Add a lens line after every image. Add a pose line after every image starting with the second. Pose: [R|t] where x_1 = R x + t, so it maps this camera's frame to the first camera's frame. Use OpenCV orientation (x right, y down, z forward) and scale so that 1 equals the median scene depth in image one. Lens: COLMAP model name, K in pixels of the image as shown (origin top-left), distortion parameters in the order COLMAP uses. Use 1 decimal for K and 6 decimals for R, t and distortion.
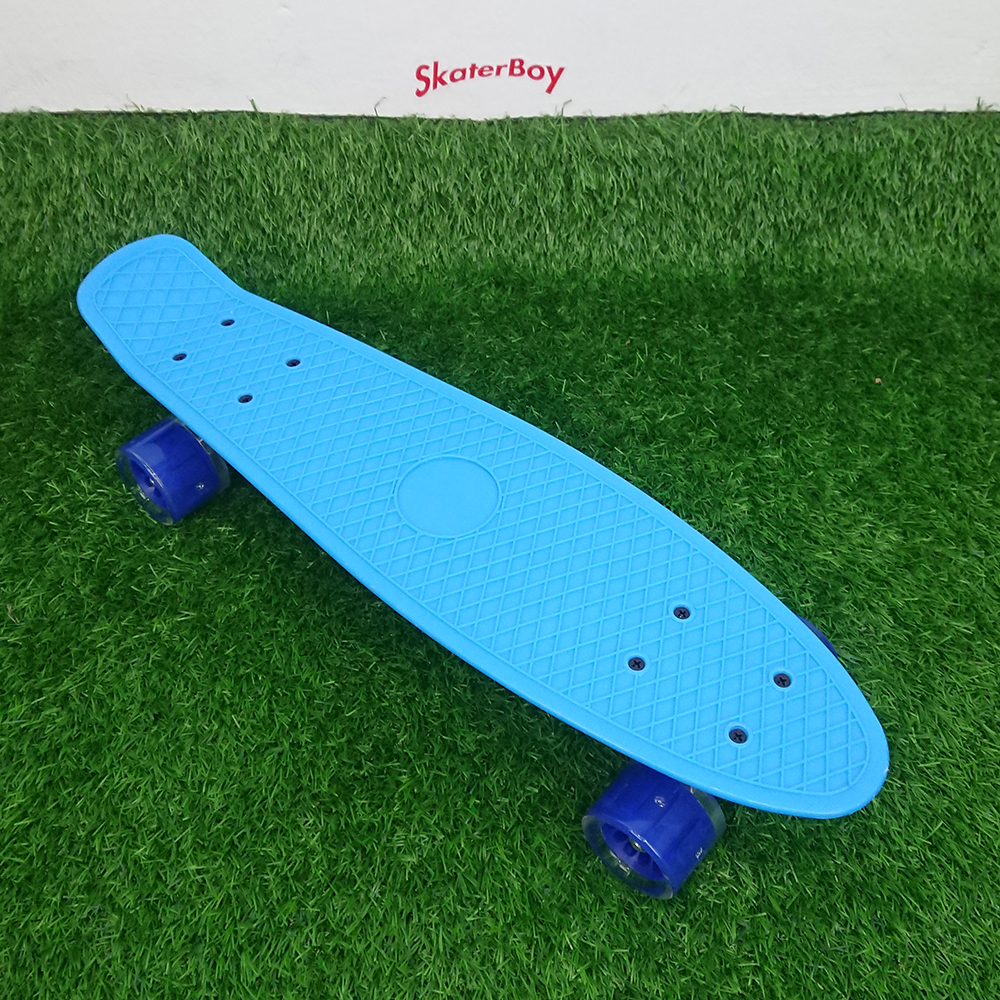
lens RADIAL K [[1192.7, 0, 525.3], [0, 1192.7, 478.6], [0, 0, 1]] dist [0.001453, -0.025204]
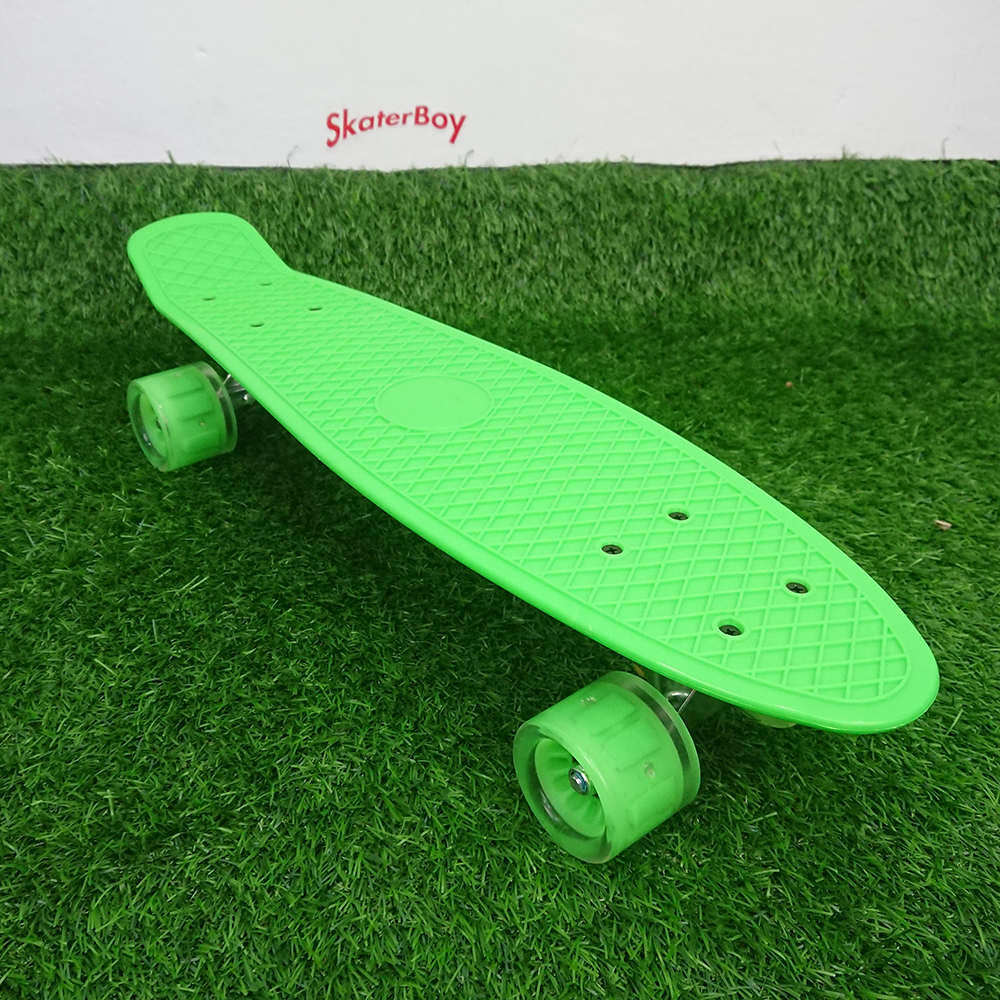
lens RADIAL K [[1020.9, 0, 494.6], [0, 1020.9, 502.2], [0, 0, 1]] dist [-0.002611, -0.011791]
pose [[0.996945, -0.032496, 0.071029, -0.017553], [0.051587, 0.956737, -0.286346, 0.244367], [-0.058651, 0.289135, 0.955490, 0.212903]]
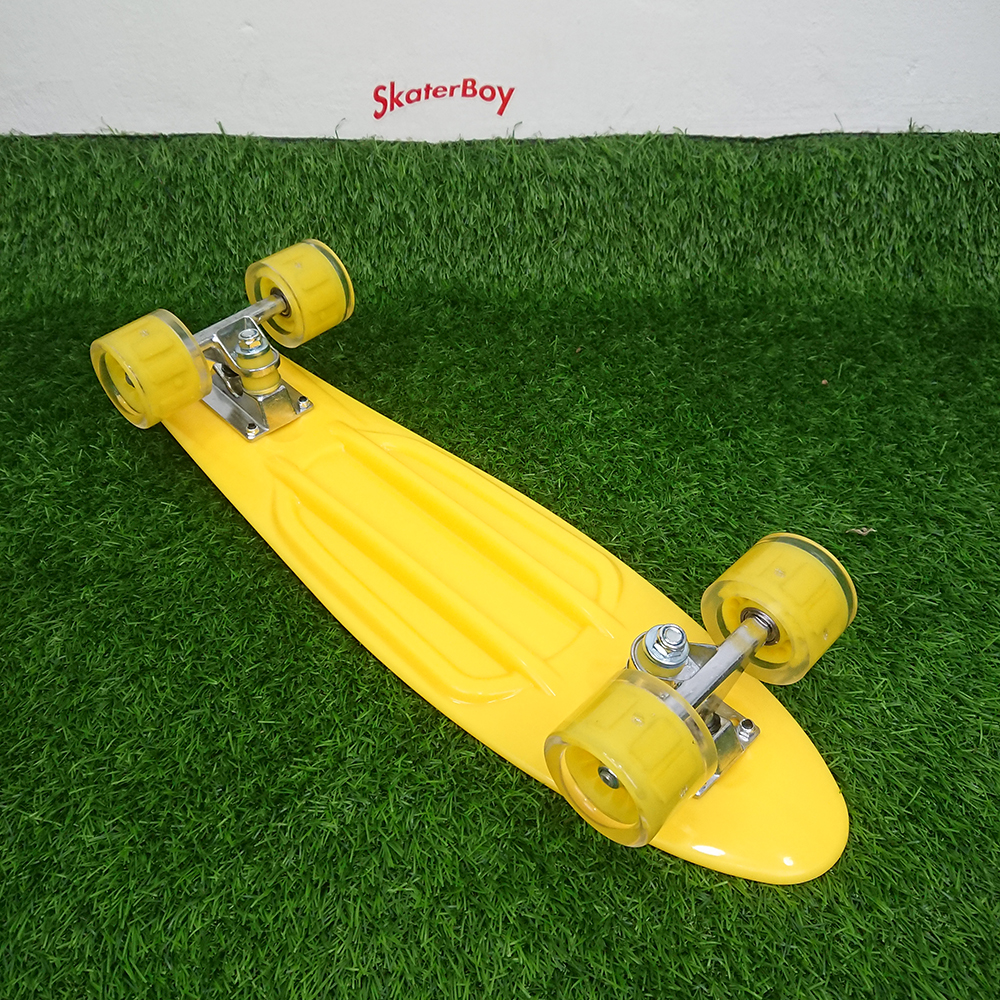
lens RADIAL K [[1007.0, 0, 493.2], [0, 1007.0, 498.2], [0, 0, 1]] dist [-0.001283, -0.014384]
pose [[0.999876, 0.001586, -0.015663, 0.027532], [-0.003499, 0.992415, -0.122880, 0.119886], [0.015349, 0.122920, 0.992298, 0.156503]]
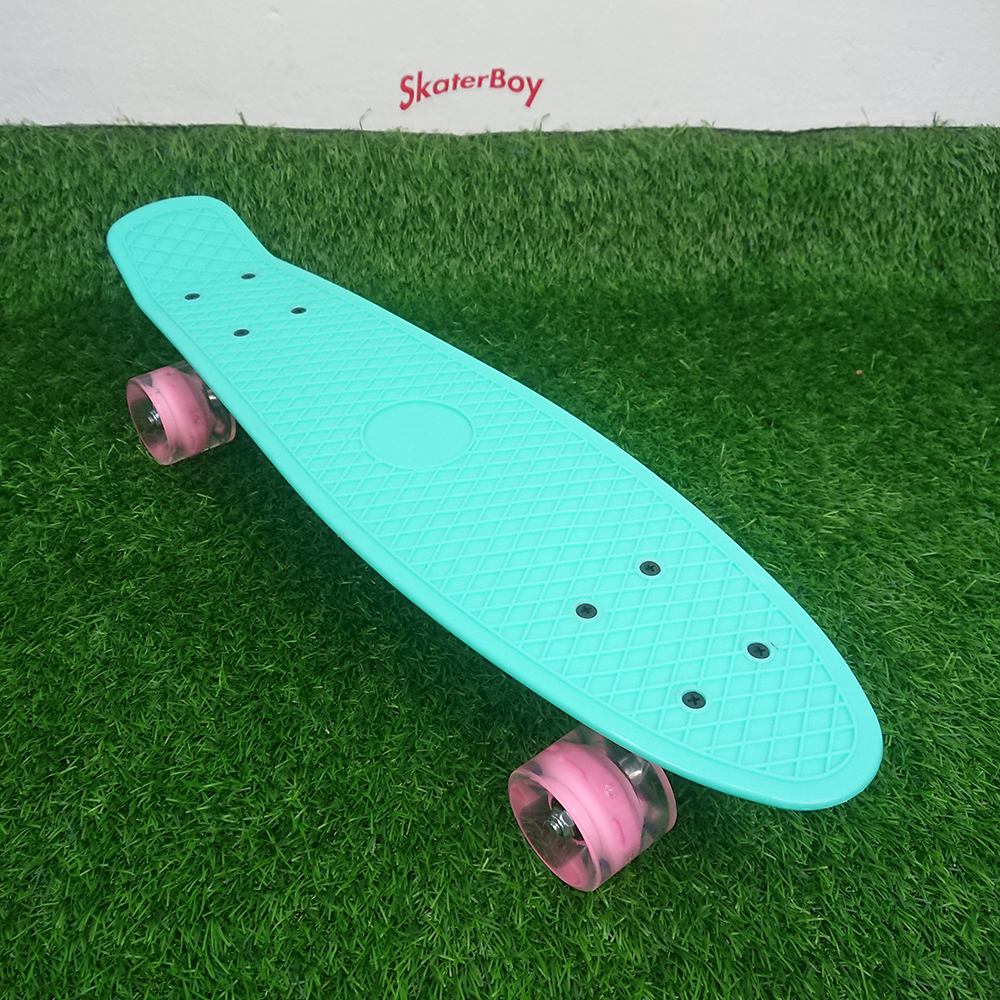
lens RADIAL K [[1016.8, 0, 494.6], [0, 1016.8, 511.8], [0, 0, 1]] dist [-0.004560, -0.006394]
pose [[0.999515, -0.011163, 0.029066, -0.038497], [0.015231, 0.989502, -0.143716, 0.151059], [-0.027156, 0.144089, 0.989192, 0.171591]]
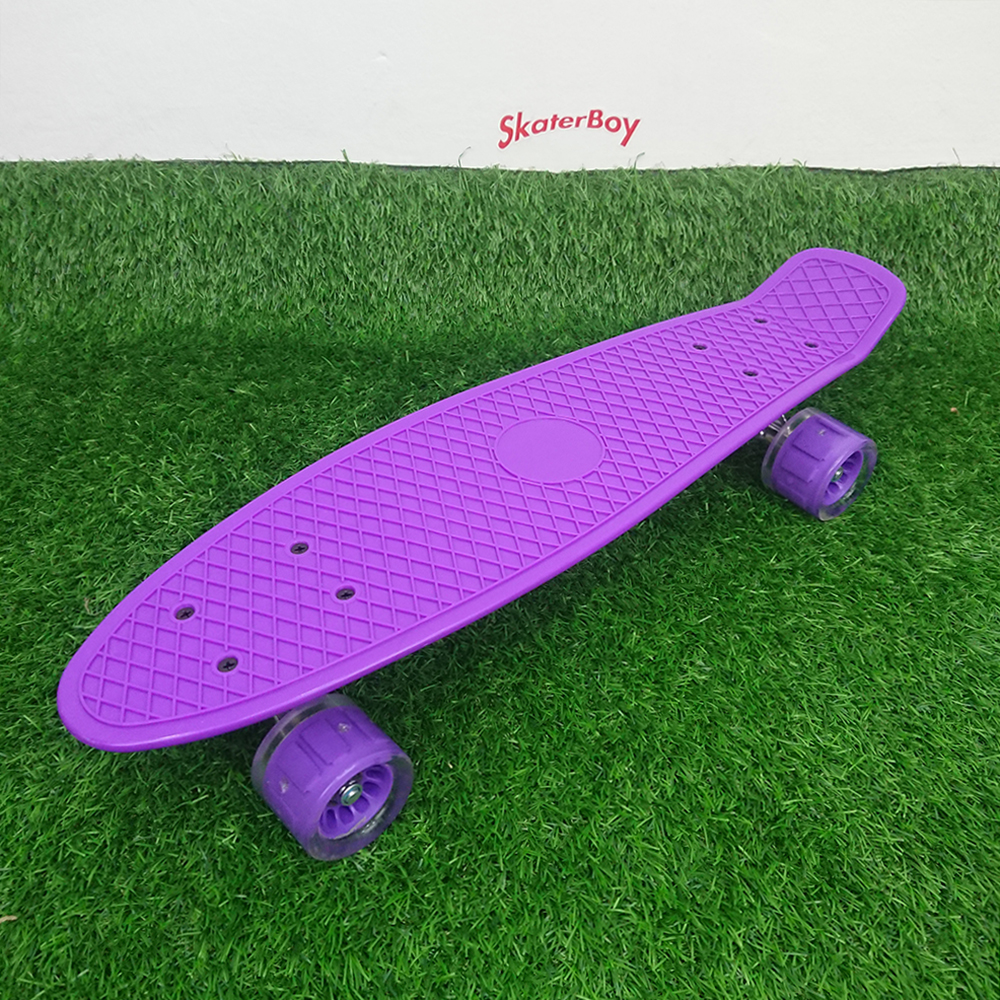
lens RADIAL K [[1030.4, 0, 495.3], [0, 1030.4, 482.8], [0, 0, 1]] dist [-0.003417, -0.004739]
pose [[0.999986, 0.004780, 0.002114, -0.093556], [-0.004308, 0.982800, -0.184625, 0.139737], [-0.002960, 0.184613, 0.982807, 0.150688]]
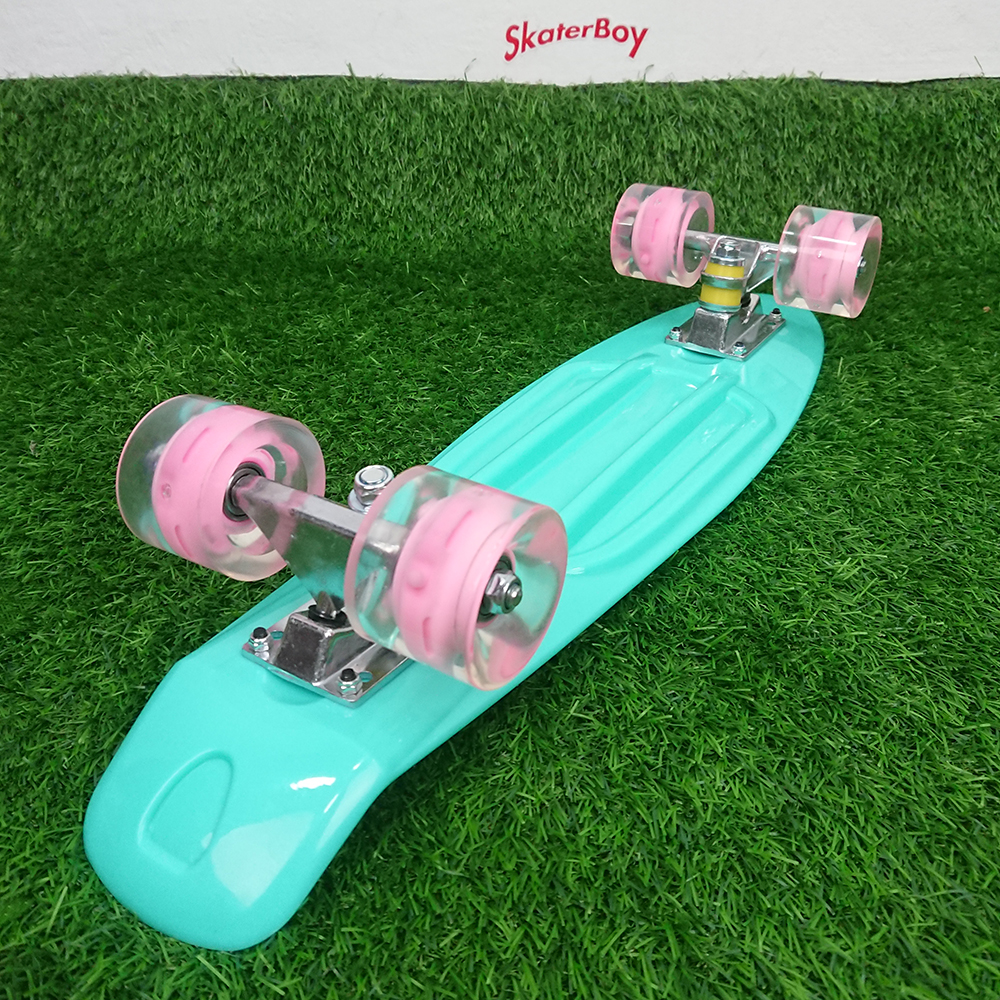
lens RADIAL K [[1029.4, 0, 509.1], [0, 1029.4, 455.3], [0, 0, 1]] dist [-0.002145, -0.011476]
pose [[0.998740, 0.014321, -0.048094, -0.038739], [-0.028870, 0.947895, -0.317273, 0.290463], [0.041045, 0.318262, 0.947114, 0.249527]]
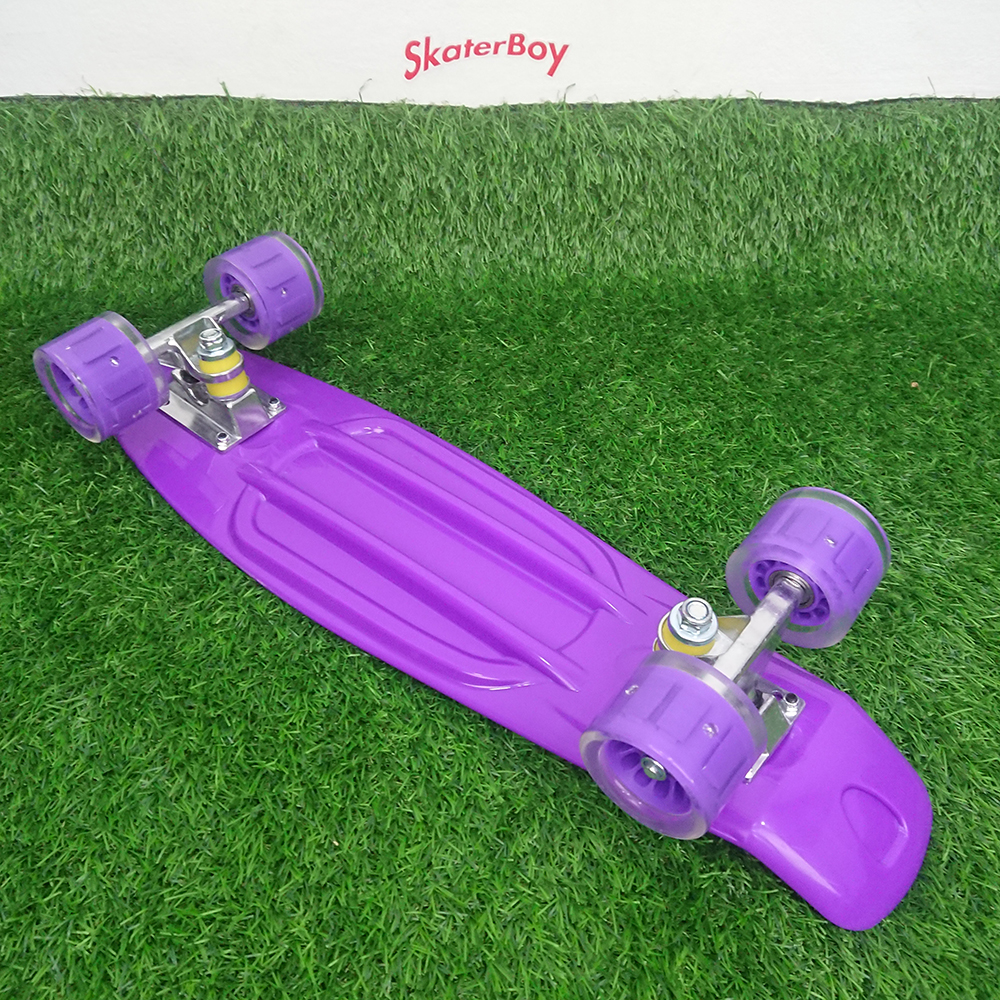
lens RADIAL K [[1044.9, 0, 508.6], [0, 1044.9, 513.4], [0, 0, 1]] dist [-0.007017, 0.005440]
pose [[0.999237, -0.013883, 0.036518, -0.045651], [0.015341, 0.999084, -0.039954, 0.043133], [-0.035930, 0.040483, 0.998534, 0.211270]]
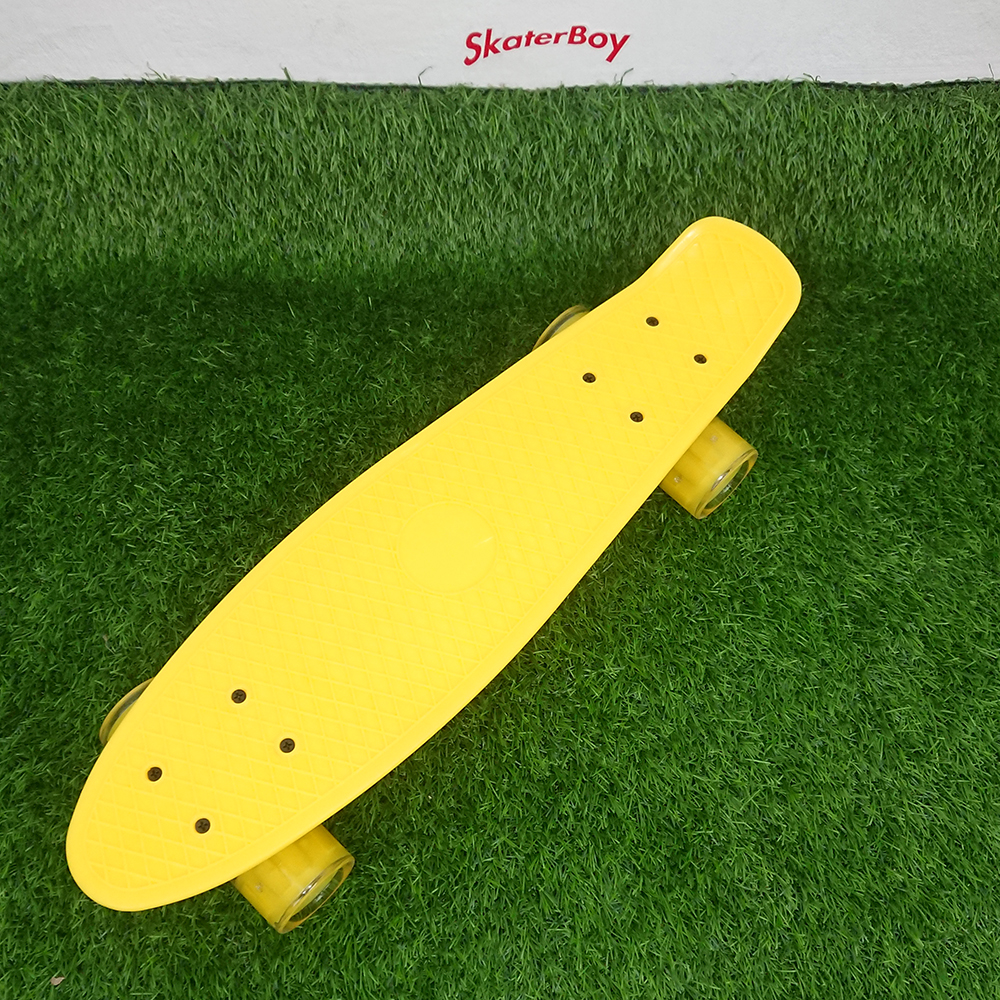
lens RADIAL K [[1086.4, 0, 479.7], [0, 1086.4, 630.5], [0, 0, 1]] dist [-0.000932, -0.008237]
pose [[0.999873, -0.004498, 0.015291, -0.093079], [-0.000945, 0.940917, 0.338636, -0.190640], [-0.015911, -0.338607, 0.940793, 0.066763]]
